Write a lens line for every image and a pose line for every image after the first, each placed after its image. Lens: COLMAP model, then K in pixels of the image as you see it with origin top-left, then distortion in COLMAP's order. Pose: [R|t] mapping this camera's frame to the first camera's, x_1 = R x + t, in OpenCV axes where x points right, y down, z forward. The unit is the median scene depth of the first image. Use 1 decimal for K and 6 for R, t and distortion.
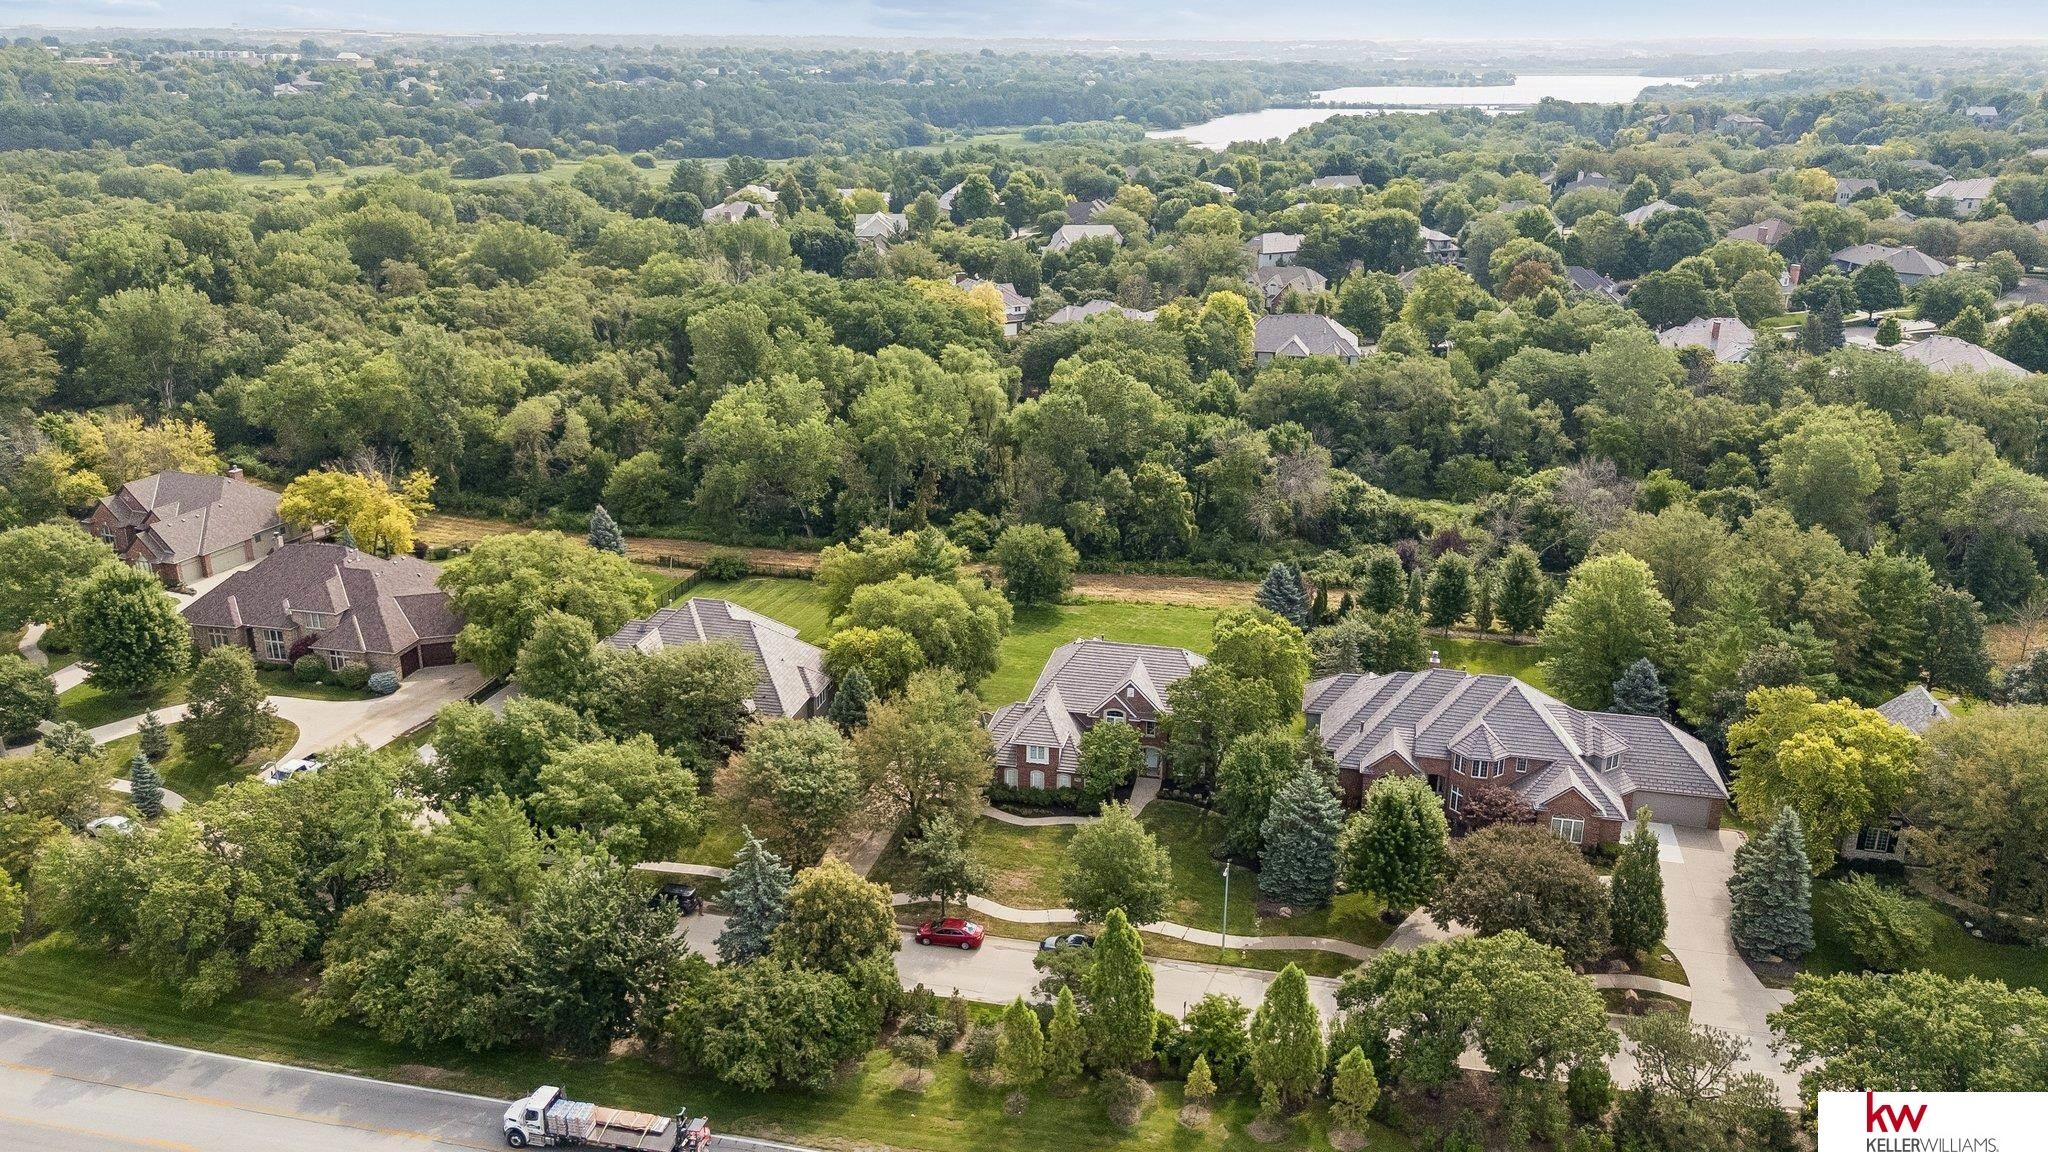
lens RADIAL K [[1469.8, 0, 1029.8], [0, 1469.8, 581.1], [0, 0, 1]] dist [0.045107, -0.040619]
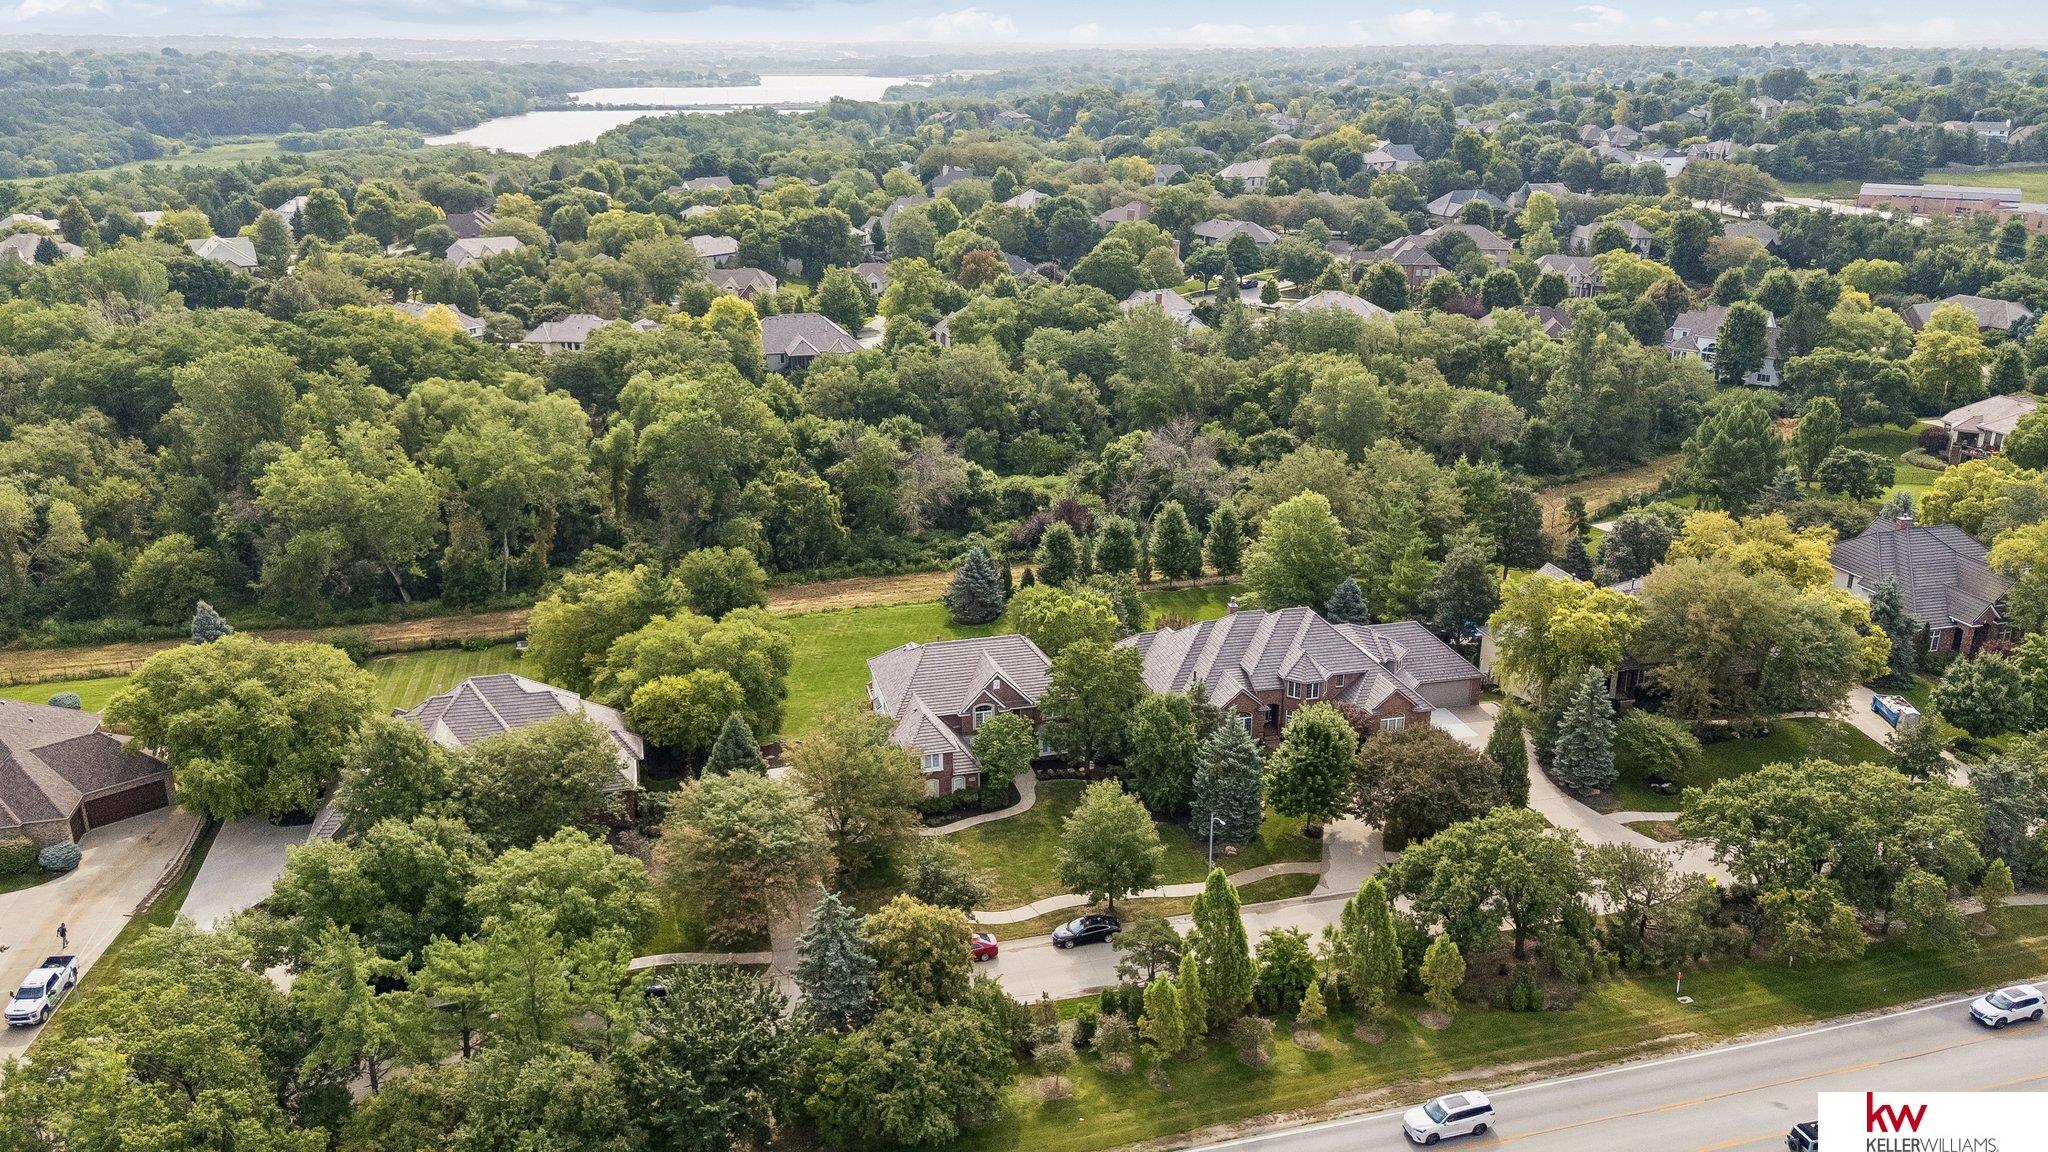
lens RADIAL K [[1469.8, 0, 1039.6], [0, 1469.8, 582.6], [0, 0, 1]] dist [0.045107, -0.040619]
pose [[0.892080, -0.156339, 0.423972, -0.190137], [0.156172, 0.987096, 0.035389, -0.014802], [-0.424034, 0.034643, 0.904984, 0.038136]]
